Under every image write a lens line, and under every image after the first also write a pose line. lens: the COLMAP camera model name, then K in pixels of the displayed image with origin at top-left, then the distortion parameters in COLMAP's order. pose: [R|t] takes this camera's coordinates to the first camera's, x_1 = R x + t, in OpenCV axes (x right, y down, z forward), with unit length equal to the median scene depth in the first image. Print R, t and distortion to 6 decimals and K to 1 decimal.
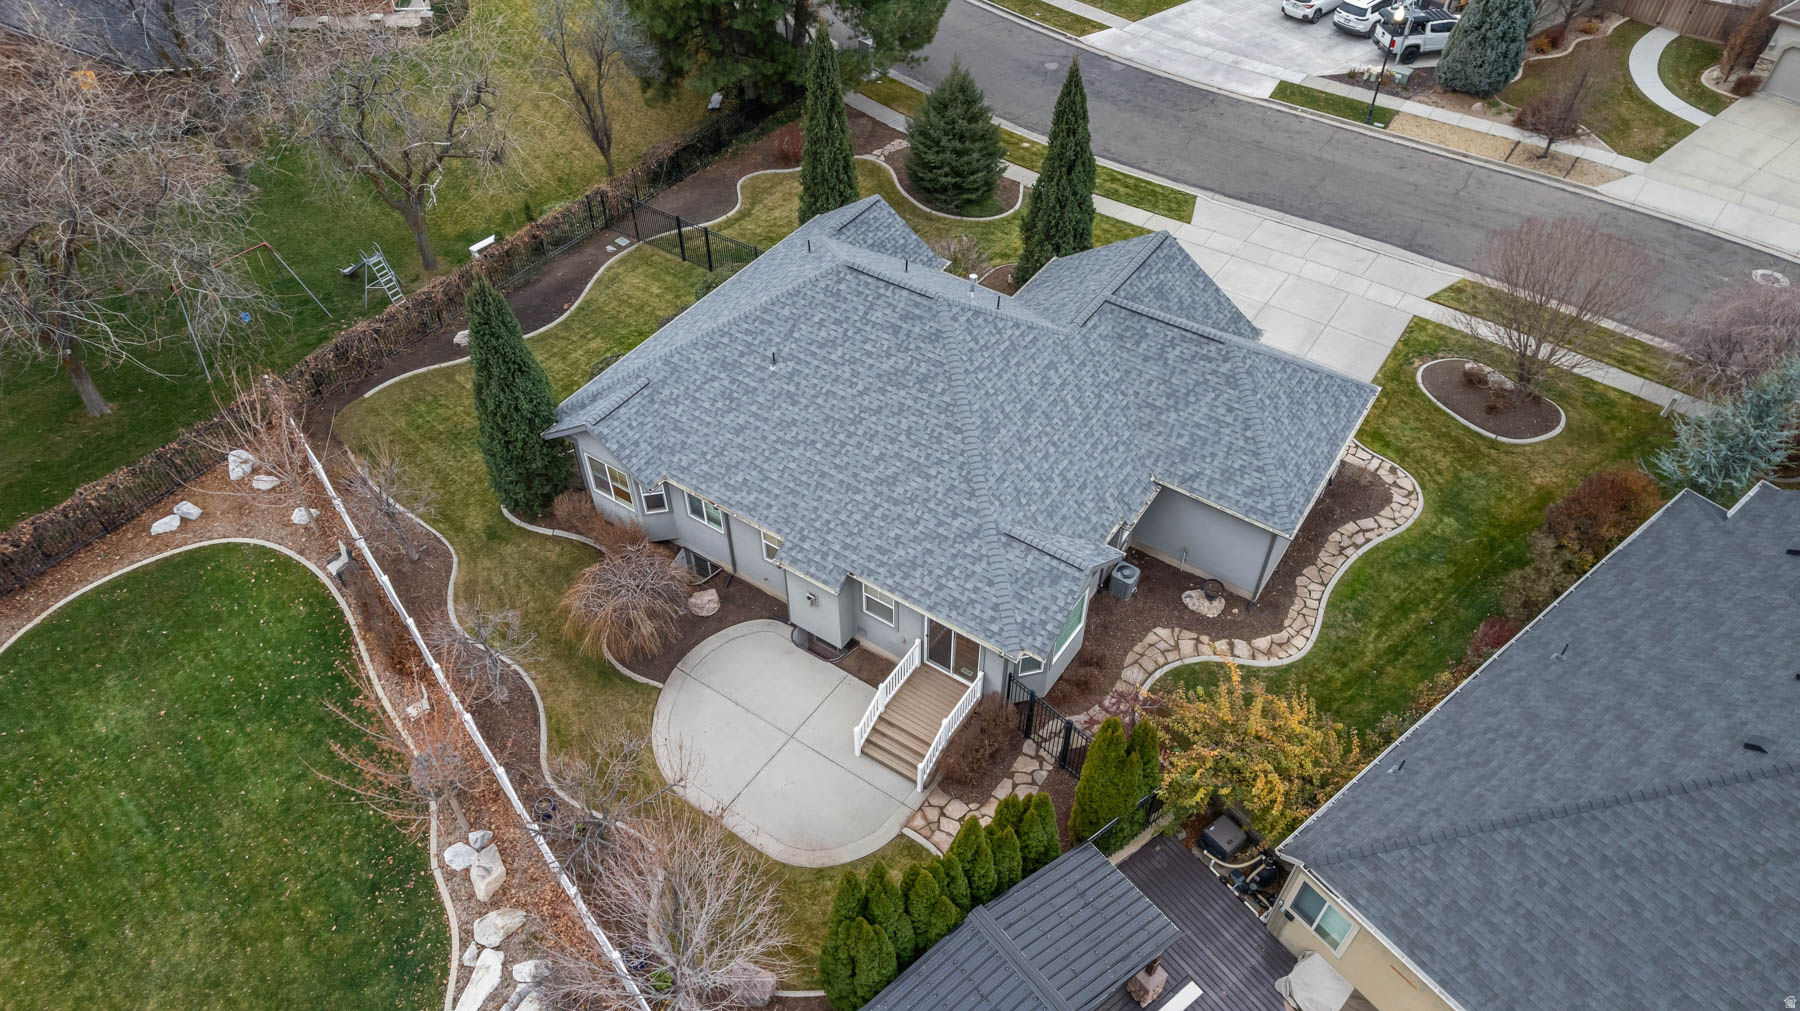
lens RADIAL K [[1164.3, 0, 903.5], [0, 1164.3, 510.7], [0, 0, 1]] dist [-0.081581, 0.073059]
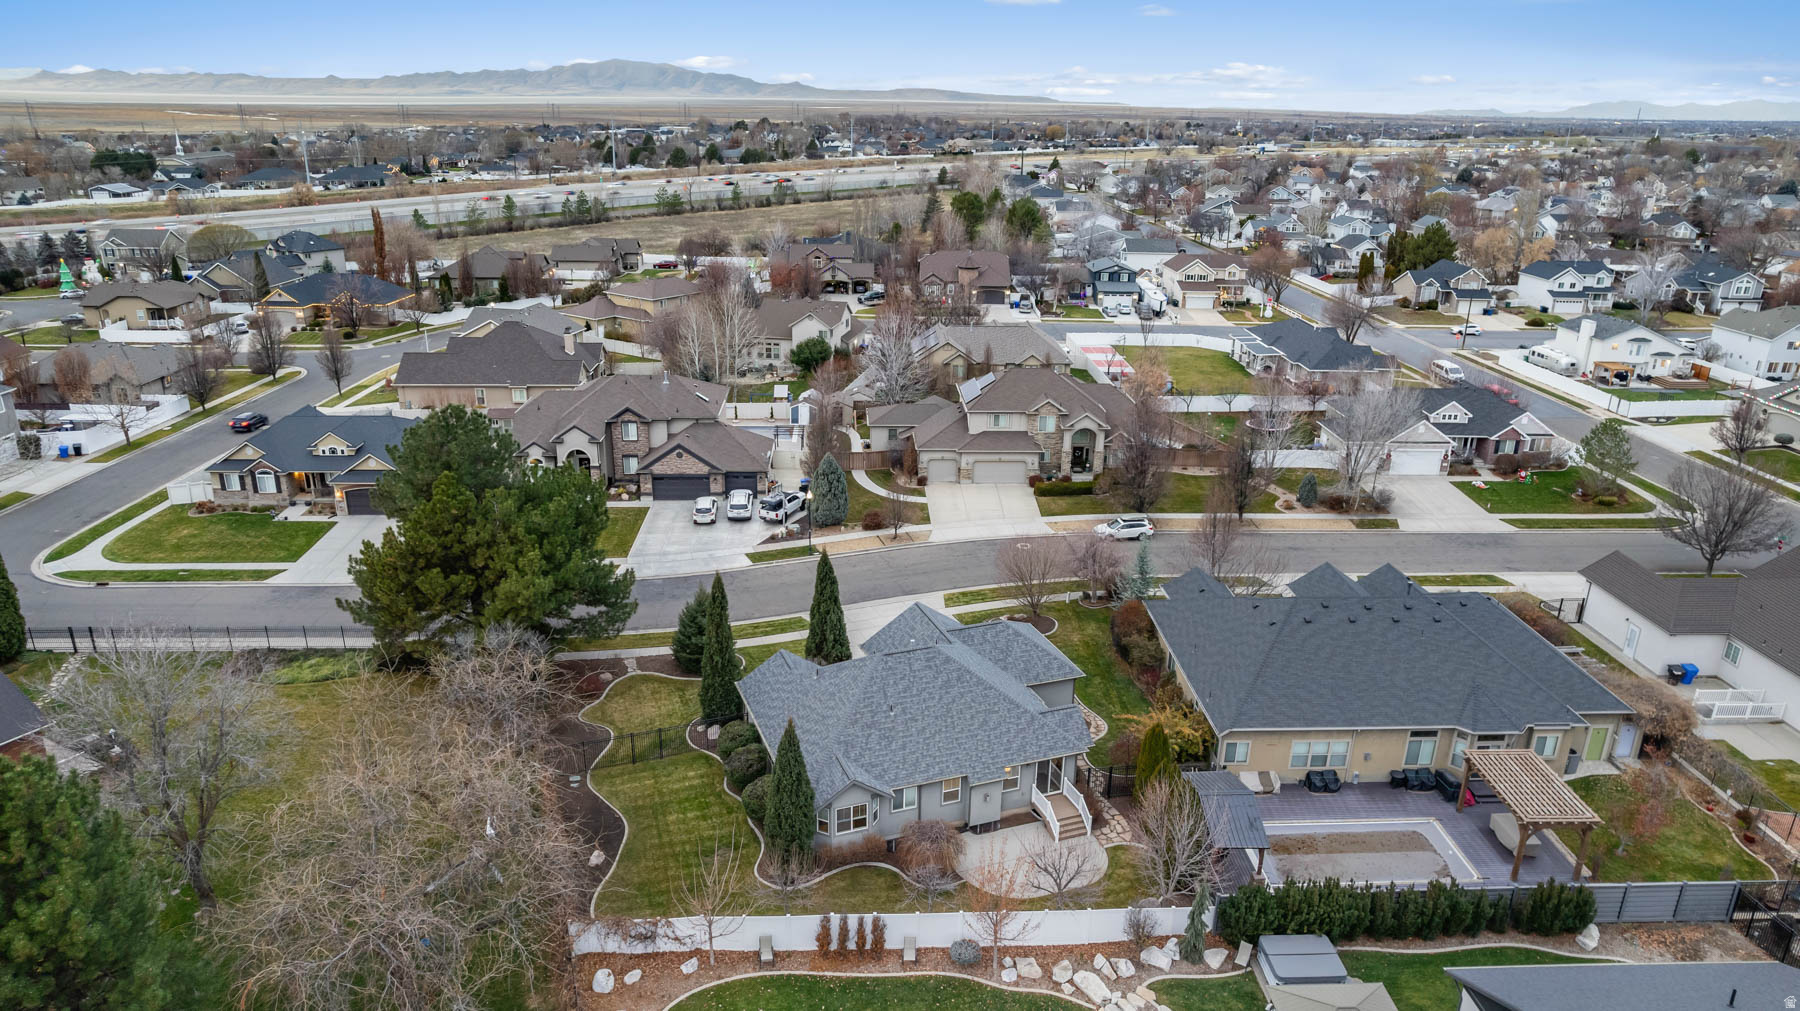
lens RADIAL K [[1164.3, 0, 903.5], [0, 1164.3, 510.7], [0, 0, 1]] dist [-0.081581, 0.073059]
pose [[0.579763, -0.270852, 0.768450, -1.223020], [0.568712, 0.809904, -0.143606, -0.090985], [-0.583474, 0.520284, 0.623589, -0.300279]]
